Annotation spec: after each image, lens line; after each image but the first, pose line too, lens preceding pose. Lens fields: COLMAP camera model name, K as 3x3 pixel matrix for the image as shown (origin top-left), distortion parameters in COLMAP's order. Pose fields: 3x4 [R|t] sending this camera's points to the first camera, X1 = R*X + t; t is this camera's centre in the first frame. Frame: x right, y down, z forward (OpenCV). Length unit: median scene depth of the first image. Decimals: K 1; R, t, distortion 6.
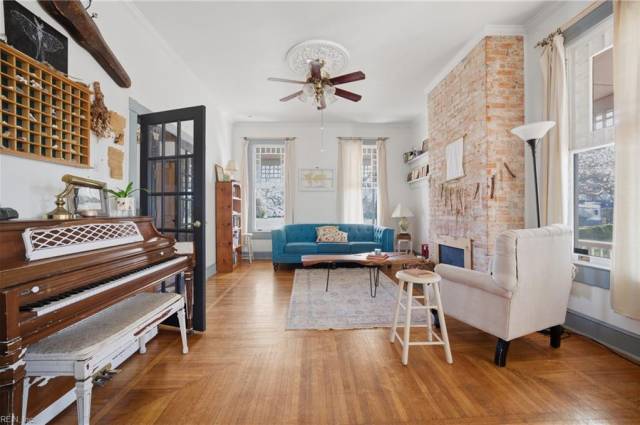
lens RADIAL K [[262.1, 0, 320.0], [0, 262.1, 212.5], [0, 0, 1]] dist [-0.012625, 0.000428]
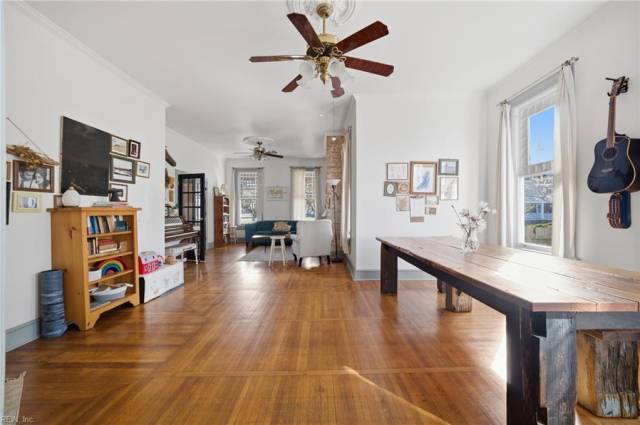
lens RADIAL K [[262.1, 0, 320.0], [0, 262.1, 212.5], [0, 0, 1]] dist [-0.012625, 0.000428]
pose [[0.999192, 0.000329, -0.040200, 0.397057], [-0.000212, 0.999996, 0.002923, -0.014442], [0.040201, -0.002912, 0.999187, -0.757578]]
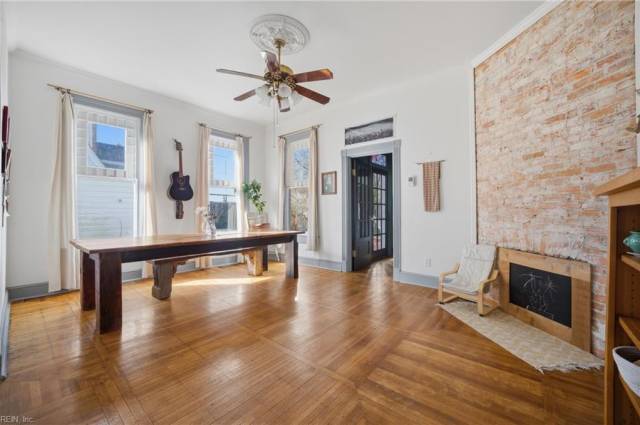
lens RADIAL K [[262.1, 0, 320.0], [0, 262.1, 212.5], [0, 0, 1]] dist [-0.012625, 0.000428]
pose [[-0.755379, 0.006717, 0.655254, -0.090713], [0.007079, 0.999973, -0.002090, 0.000610], [-0.655250, 0.003059, -0.755406, 0.145043]]
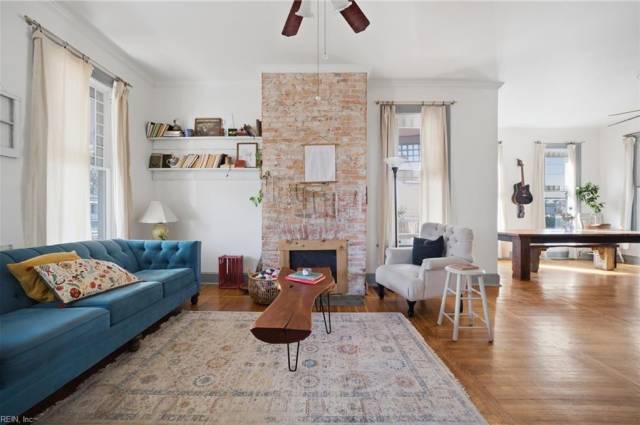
lens RADIAL K [[262.1, 0, 320.0], [0, 262.1, 212.5], [0, 0, 1]] dist [-0.012625, 0.000428]
pose [[0.026132, 0.005085, 0.999646, -0.365792], [0.002833, 0.999983, -0.005161, -0.004615], [-0.999654, 0.002967, 0.026117, 0.709048]]
